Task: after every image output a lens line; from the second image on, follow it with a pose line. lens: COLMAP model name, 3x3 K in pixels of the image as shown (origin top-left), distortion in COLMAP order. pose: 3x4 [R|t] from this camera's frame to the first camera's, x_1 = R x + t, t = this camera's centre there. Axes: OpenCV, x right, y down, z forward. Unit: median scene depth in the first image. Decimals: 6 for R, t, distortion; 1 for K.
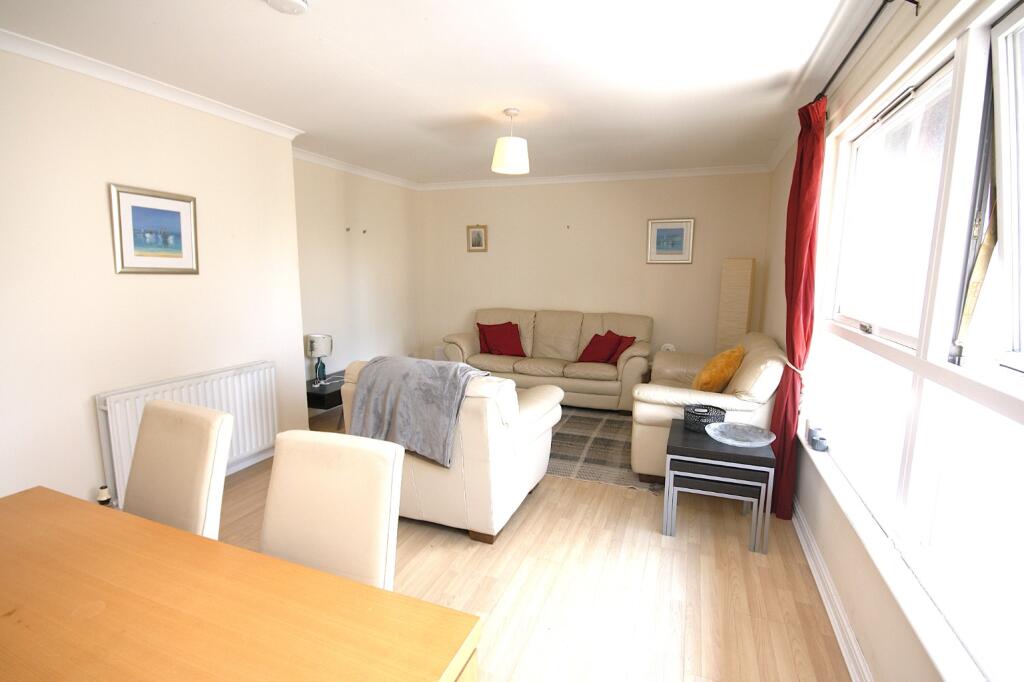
lens RADIAL K [[478.8, 0, 511.0], [0, 478.8, 338.6], [0, 0, 1]] dist [0.005886, -0.000067]
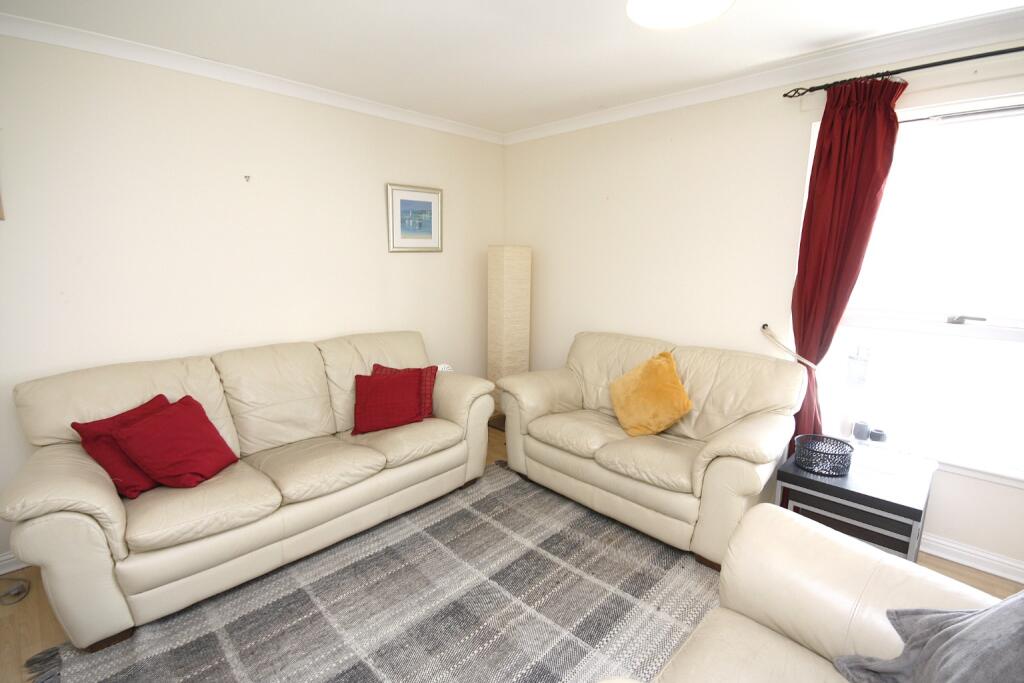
lens RADIAL K [[478.8, 0, 510.9], [0, 478.8, 344.6], [0, 0, 1]] dist [0.005886, -0.000067]
pose [[0.416257, -0.183345, 0.890570, -0.286630], [0.134425, 0.981105, 0.139153, -0.114256], [-0.899255, 0.061792, 0.433038, 0.647340]]
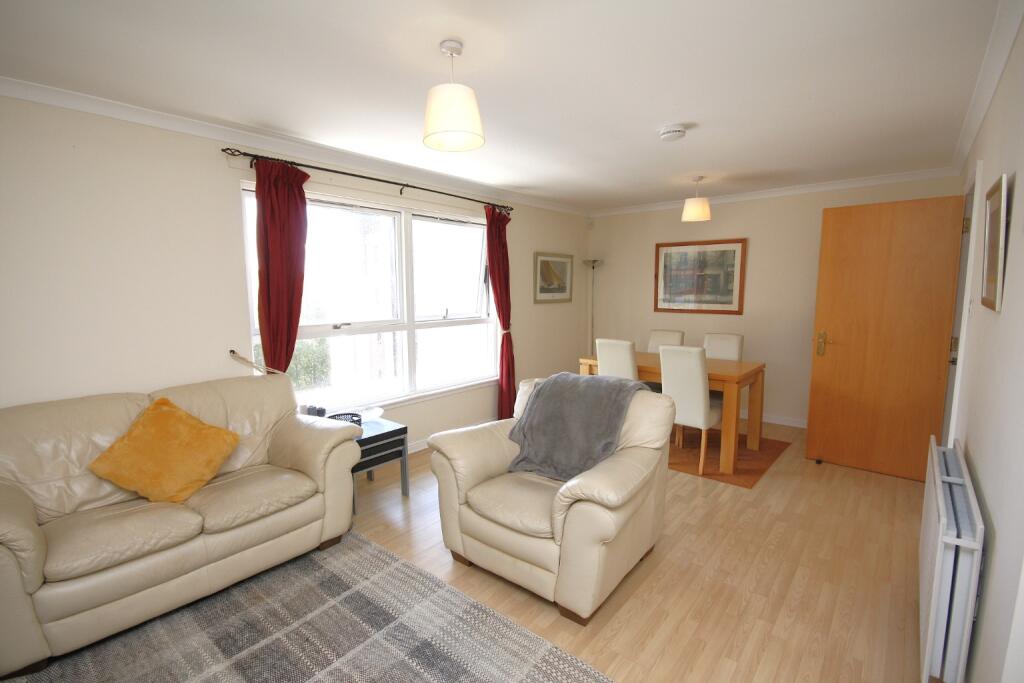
lens RADIAL K [[478.8, 0, 512.1], [0, 478.8, 341.6], [0, 0, 1]] dist [0.005886, -0.000067]
pose [[-0.942517, -0.071741, 0.326366, -0.195755], [0.017817, 0.964503, 0.263470, -0.191159], [-0.333683, 0.254140, -0.907782, 1.087062]]
